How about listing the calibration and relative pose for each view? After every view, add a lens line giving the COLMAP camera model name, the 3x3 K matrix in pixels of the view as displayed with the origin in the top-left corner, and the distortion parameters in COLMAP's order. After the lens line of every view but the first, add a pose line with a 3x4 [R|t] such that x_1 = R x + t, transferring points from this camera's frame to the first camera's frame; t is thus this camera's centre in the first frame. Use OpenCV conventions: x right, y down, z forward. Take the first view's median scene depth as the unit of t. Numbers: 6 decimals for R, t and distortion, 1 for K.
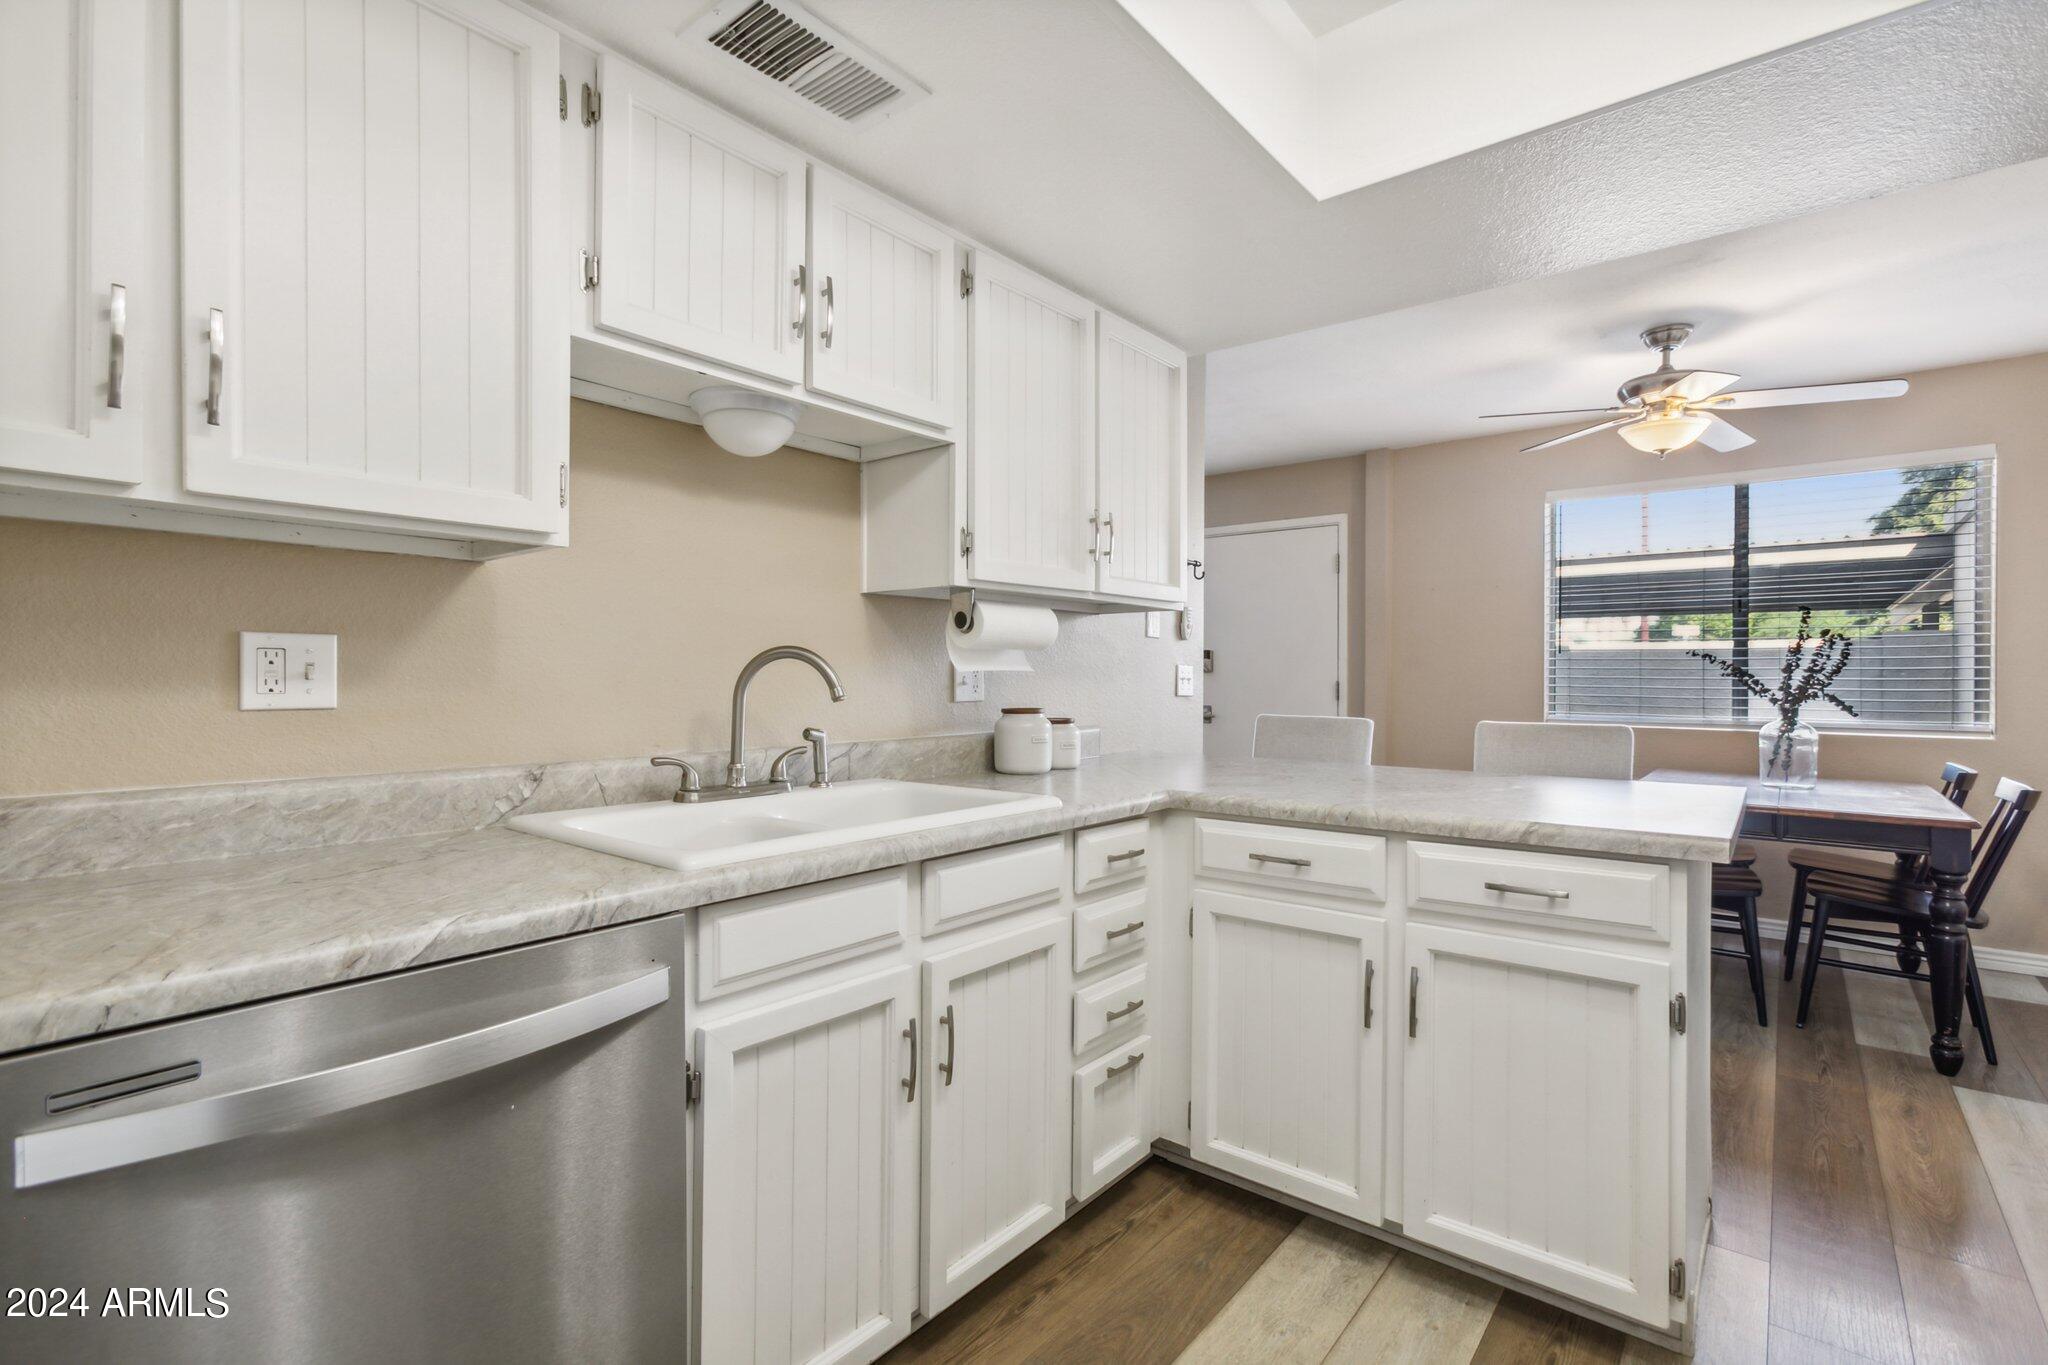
lens RADIAL K [[936.8, 0, 1015.1], [0, 936.8, 682.1], [0, 0, 1]] dist [-0.022368, 0.013261]
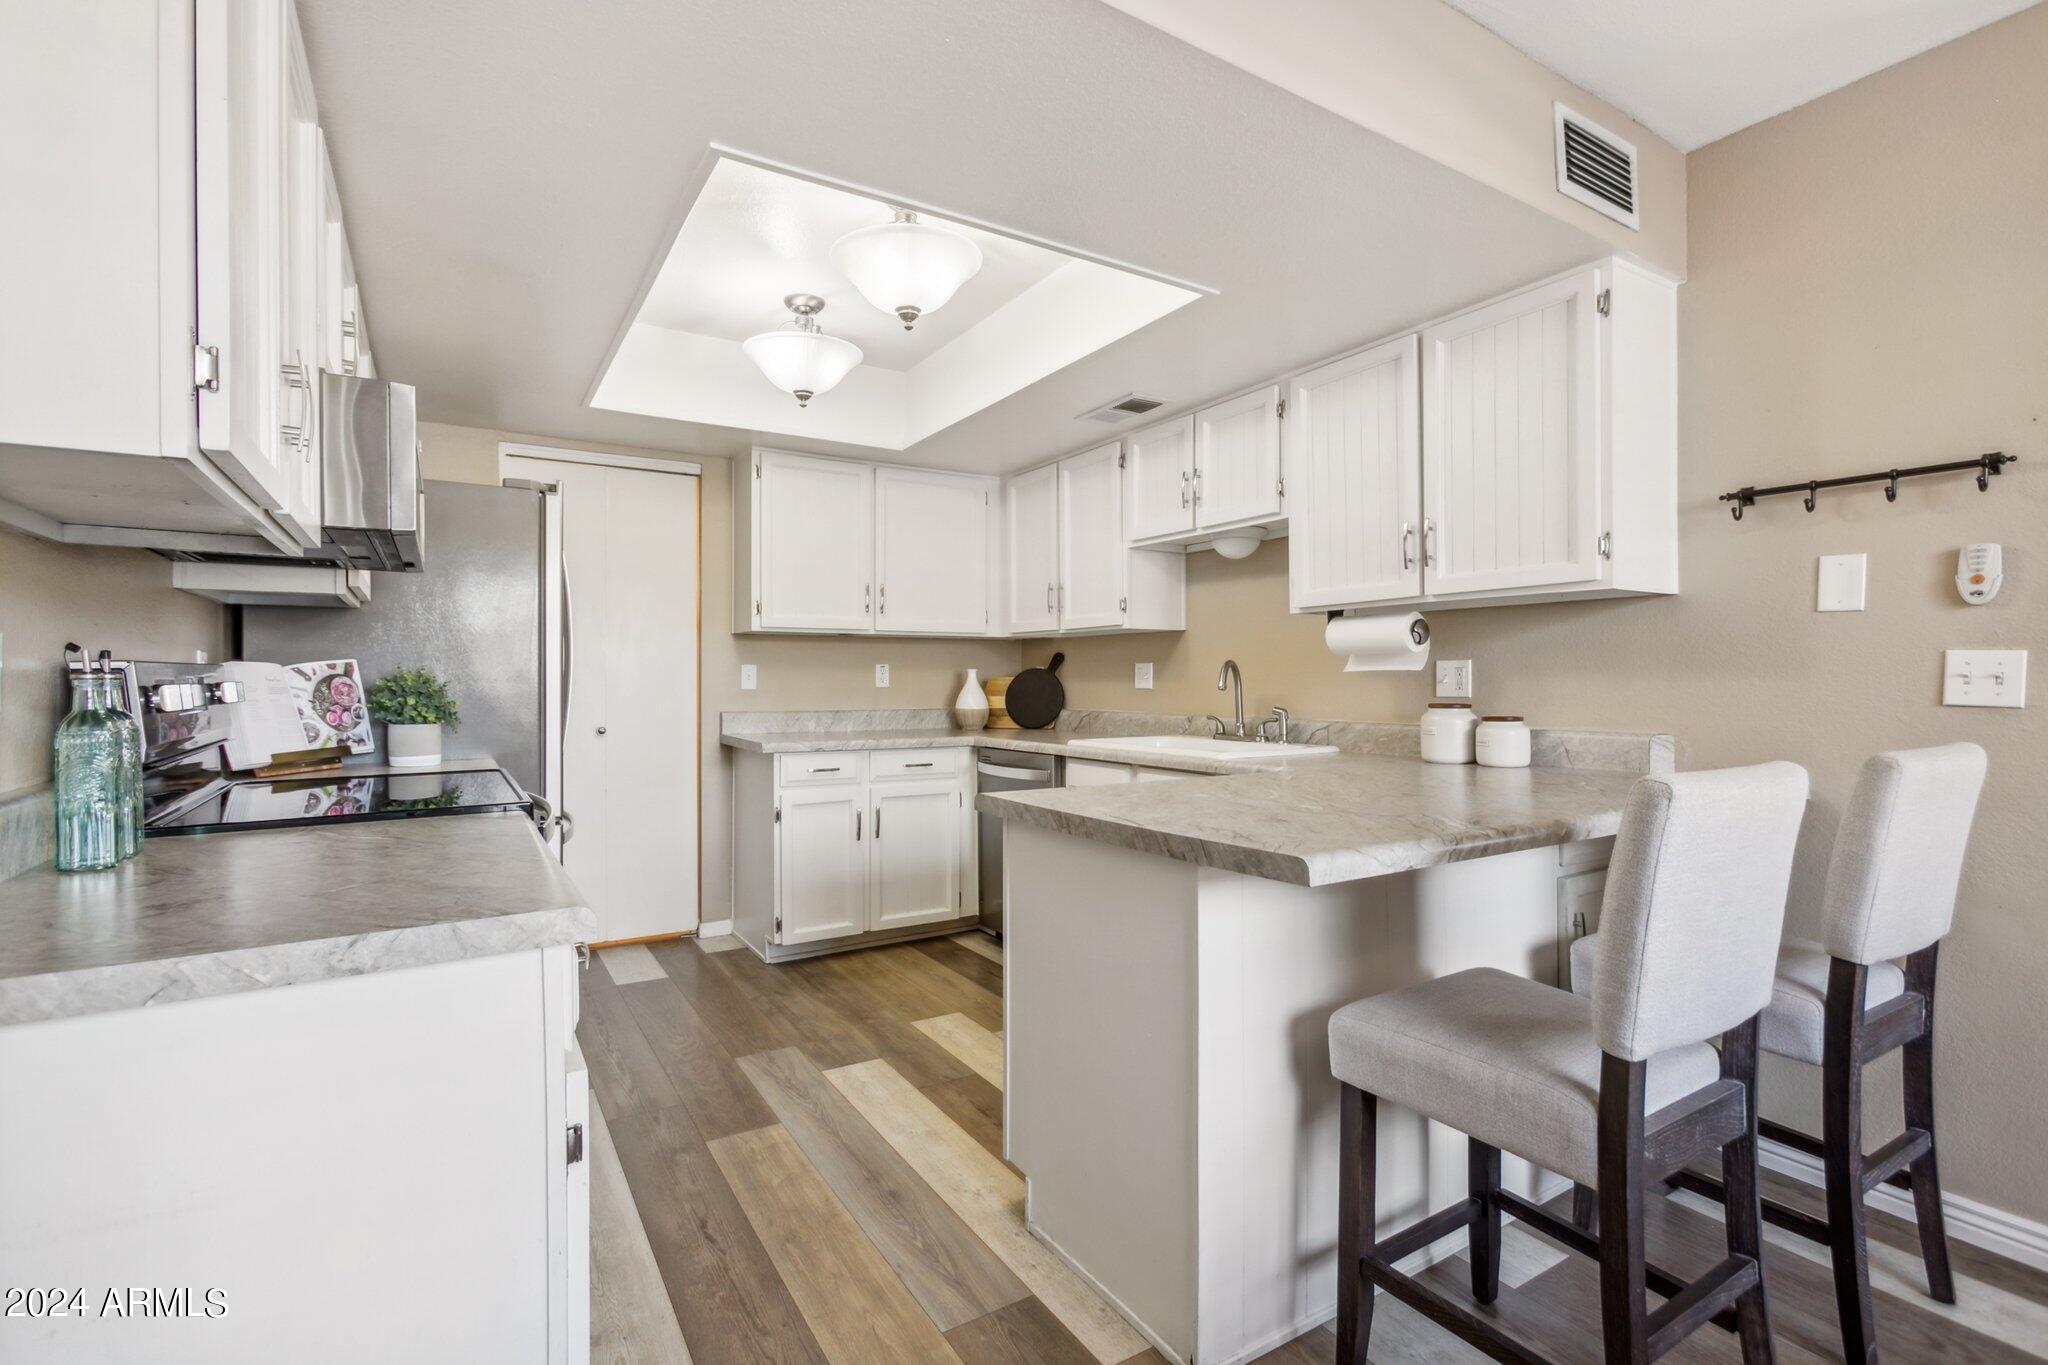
lens RADIAL K [[936.8, 0, 1015.1], [0, 936.8, 682.1], [0, 0, 1]] dist [-0.022368, 0.013261]
pose [[-0.323140, 0.003386, -0.946345, 1.587393], [-0.000462, 0.999993, 0.003736, -0.001433], [0.946351, 0.001645, -0.323137, 1.154726]]
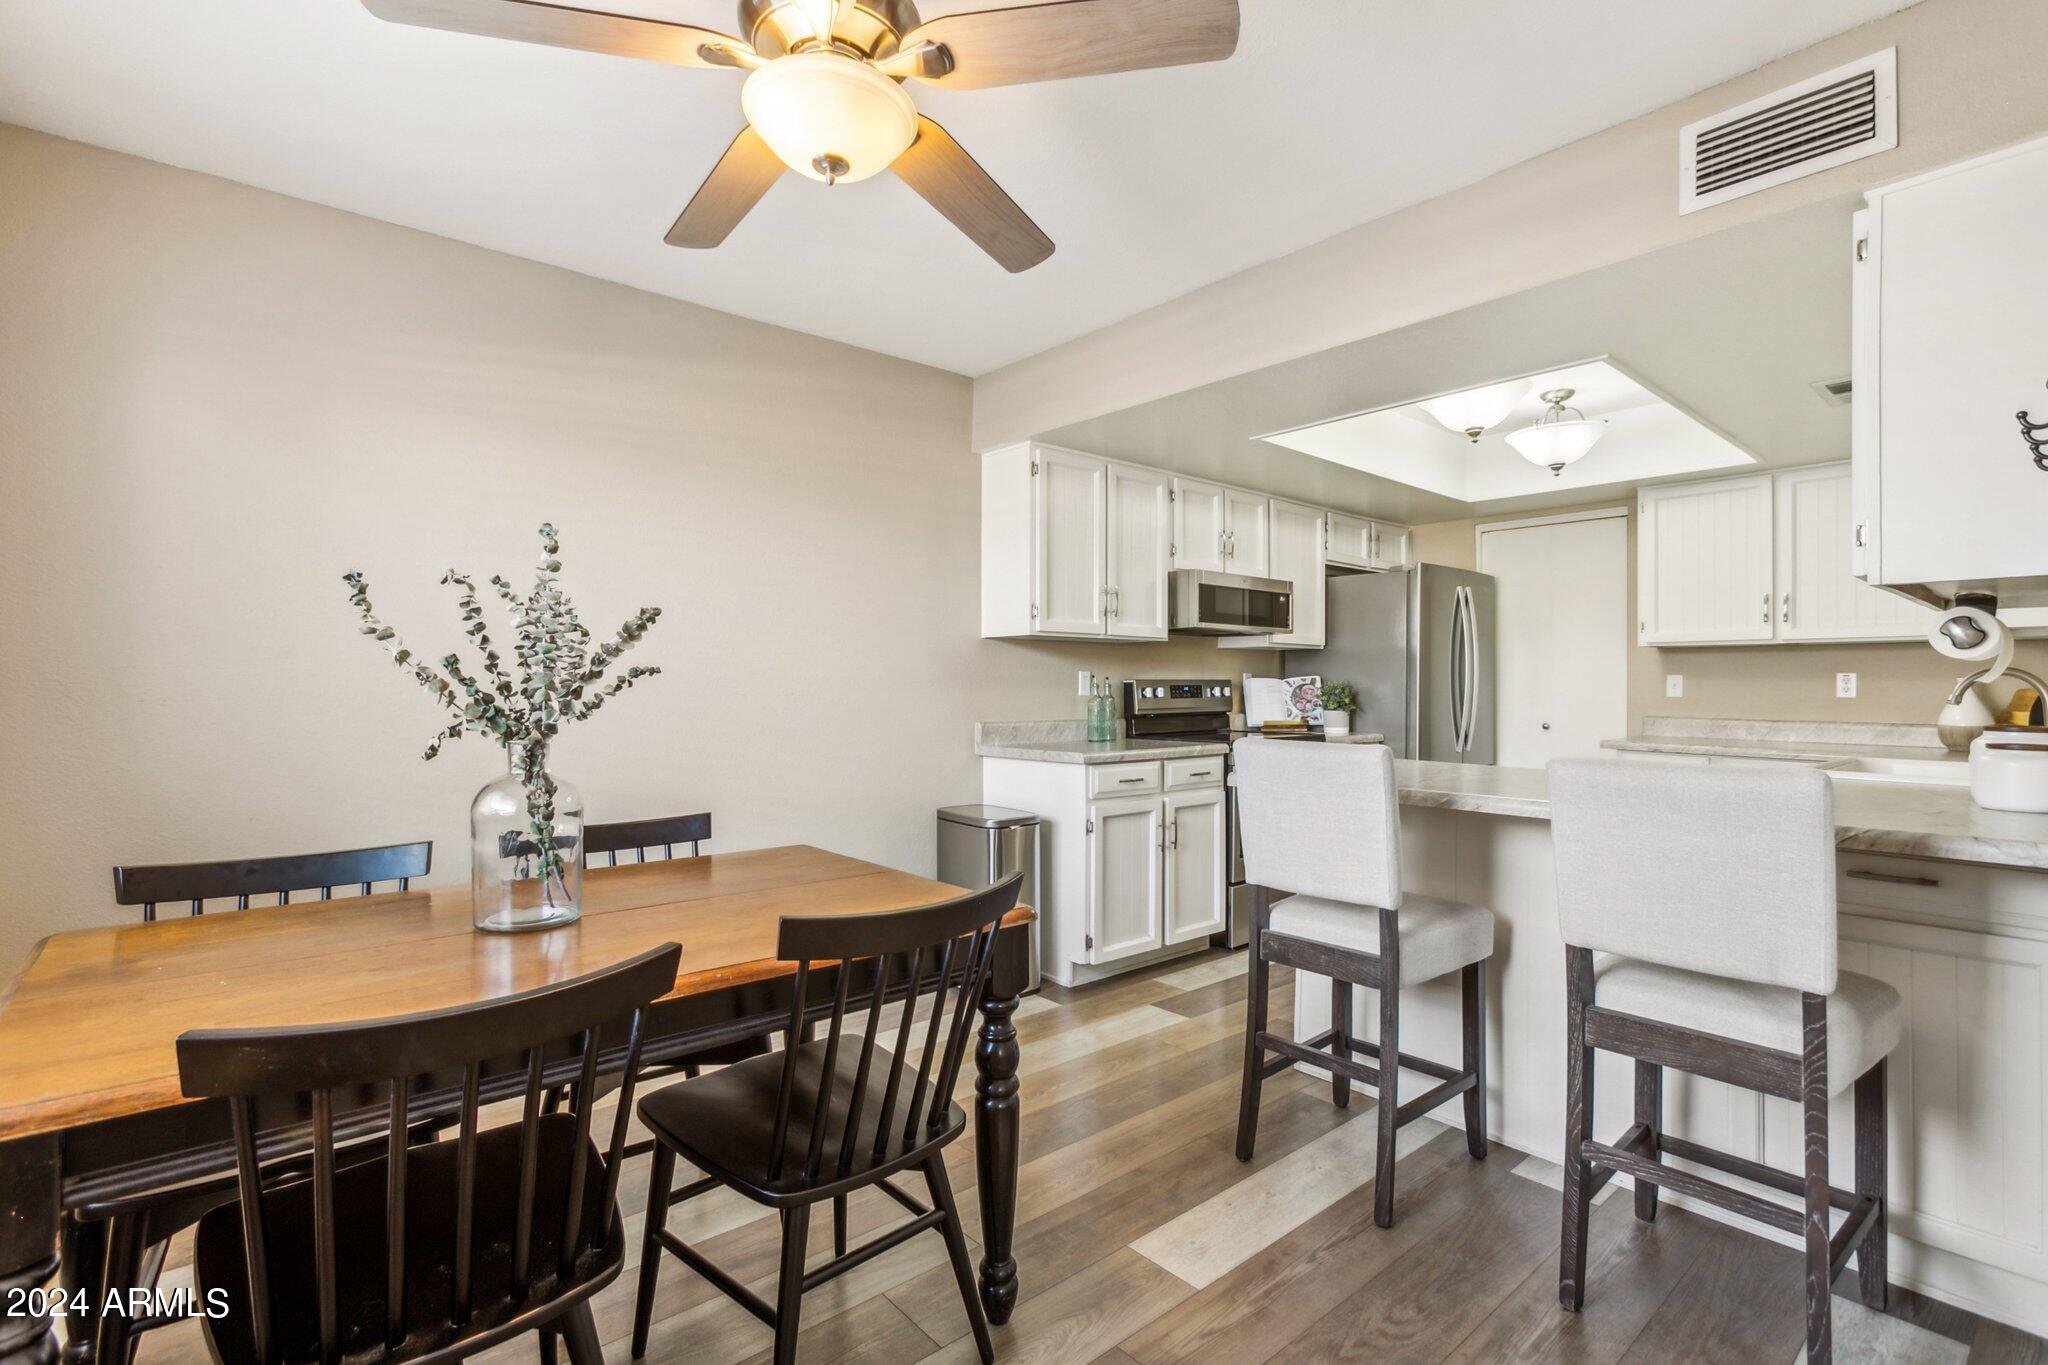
lens RADIAL K [[936.8, 0, 1015.1], [0, 936.8, 682.1], [0, 0, 1]] dist [-0.022368, 0.013261]
pose [[-0.984988, -0.003136, 0.172594, 0.981083], [-0.003223, 0.999995, -0.000227, -0.009085], [-0.172592, -0.000780, -0.984993, 2.579724]]
